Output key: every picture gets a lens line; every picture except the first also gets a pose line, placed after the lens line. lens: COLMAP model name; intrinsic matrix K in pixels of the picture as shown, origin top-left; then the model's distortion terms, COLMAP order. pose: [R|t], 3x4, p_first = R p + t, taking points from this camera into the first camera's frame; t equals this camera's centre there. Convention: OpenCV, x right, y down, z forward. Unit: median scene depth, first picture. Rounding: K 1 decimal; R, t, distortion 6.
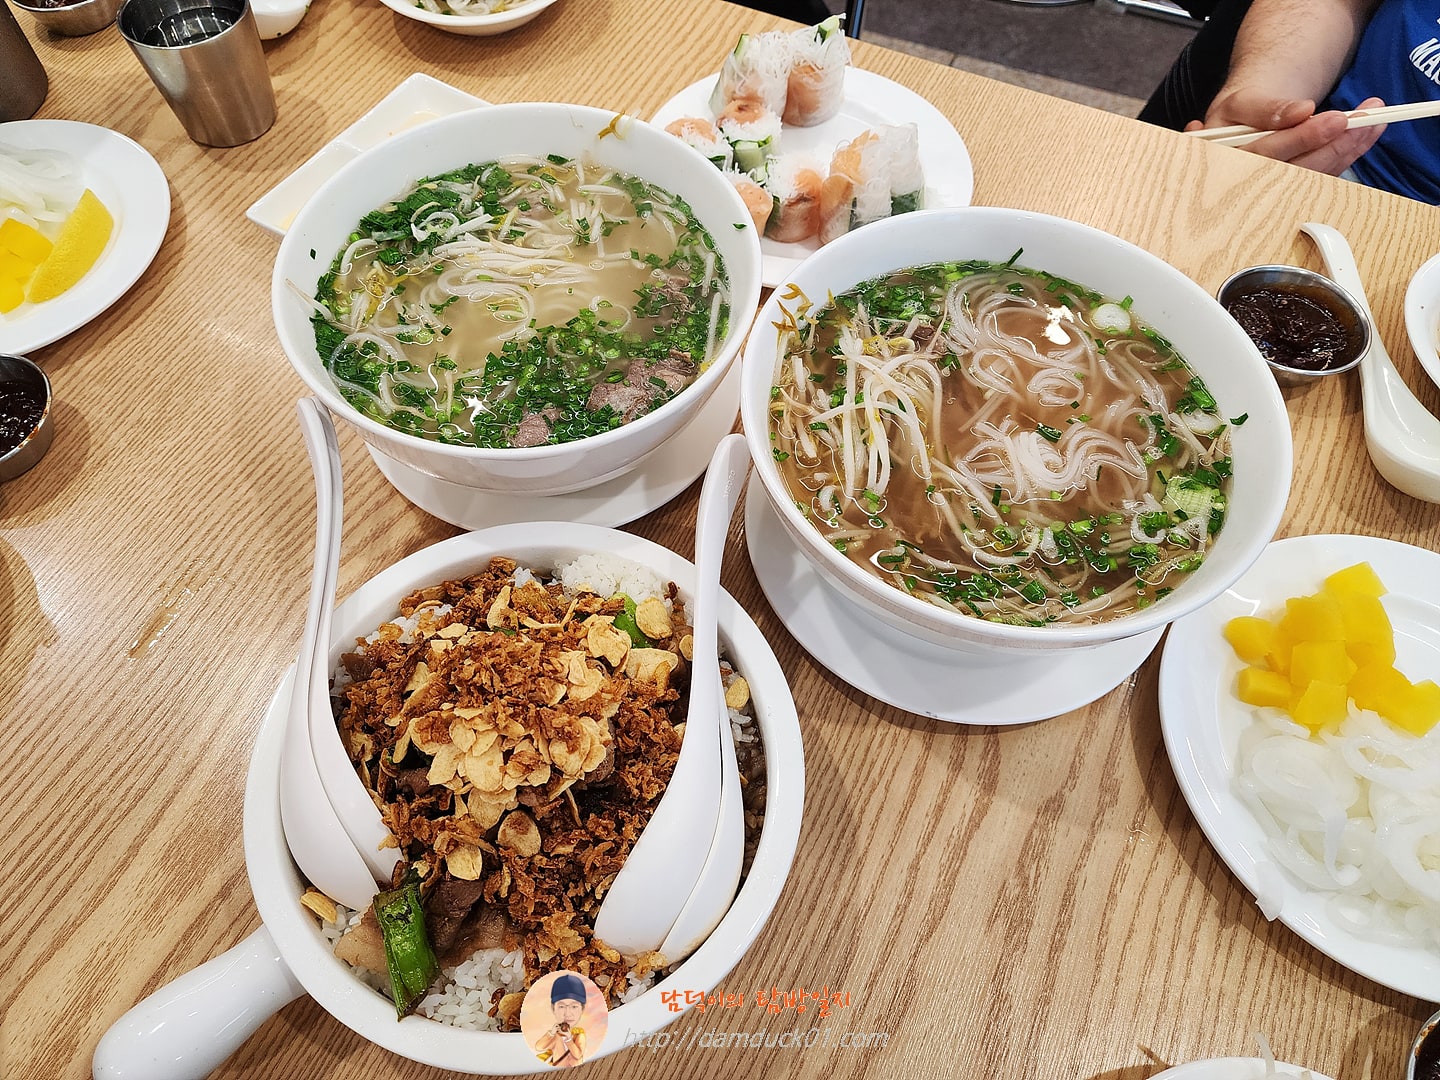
lens RADIAL K [[937.0, 0, 666.1], [0, 937.0, 536.0], [0, 0, 1]] dist [0.001692, 0.000253]
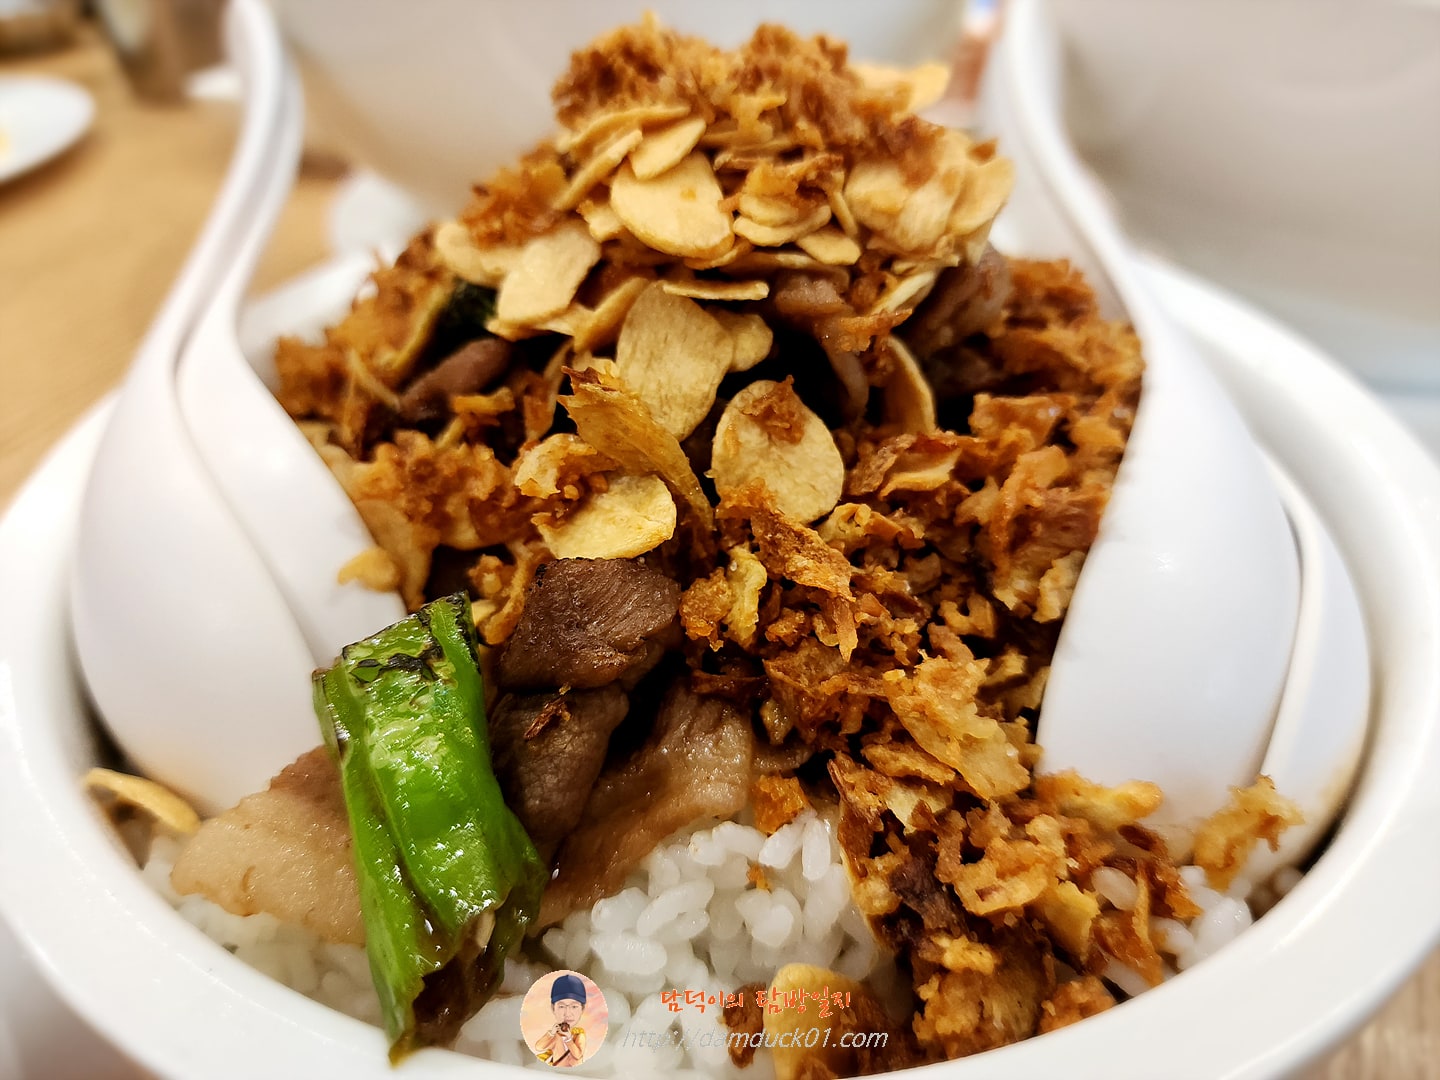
lens RADIAL K [[1057.0, 0, 720.0], [0, 1057.0, 540.0], [0, 0, 1]] dist [-0.023172, 0.000925]
pose [[0.997074, -0.062329, 0.044254, -0.193125], [0.073455, 0.941476, -0.328980, 0.464450], [-0.021159, 0.331268, 0.943299, 0.660342]]
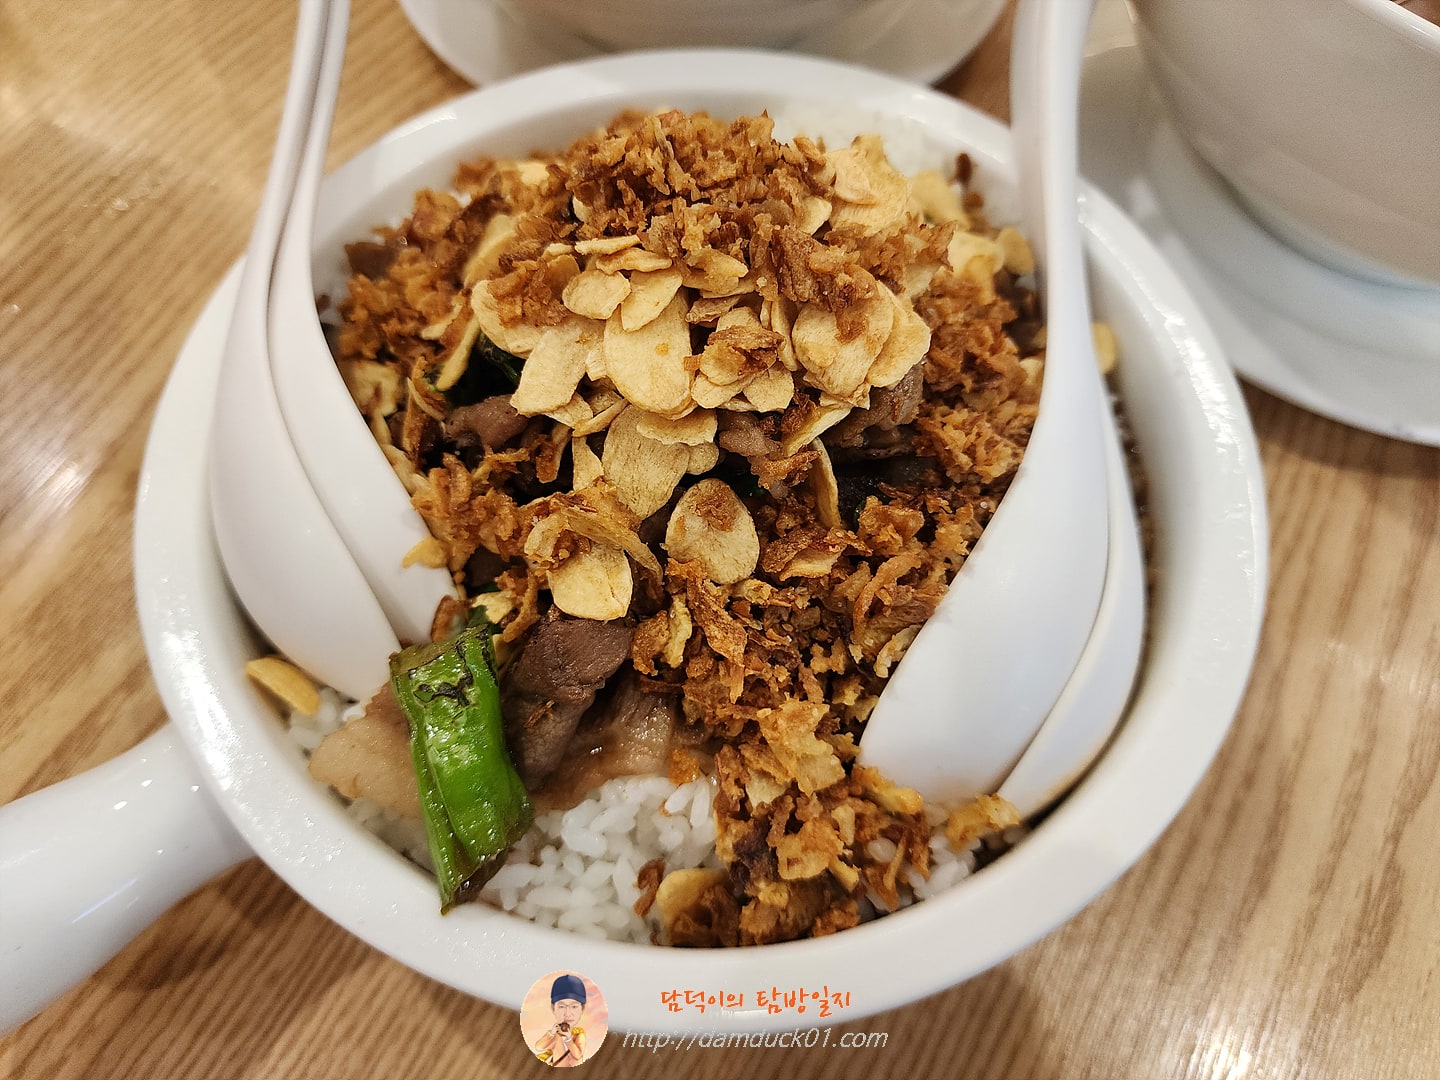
lens RADIAL K [[970.2, 0, 720.0], [0, 970.2, 540.0], [0, 0, 1]] dist [0.031270, -0.063831]
pose [[0.999155, 0.040889, -0.004069, -0.150119], [-0.040312, 0.994585, 0.095786, 0.275138], [0.007963, -0.095541, 0.995394, 0.528720]]
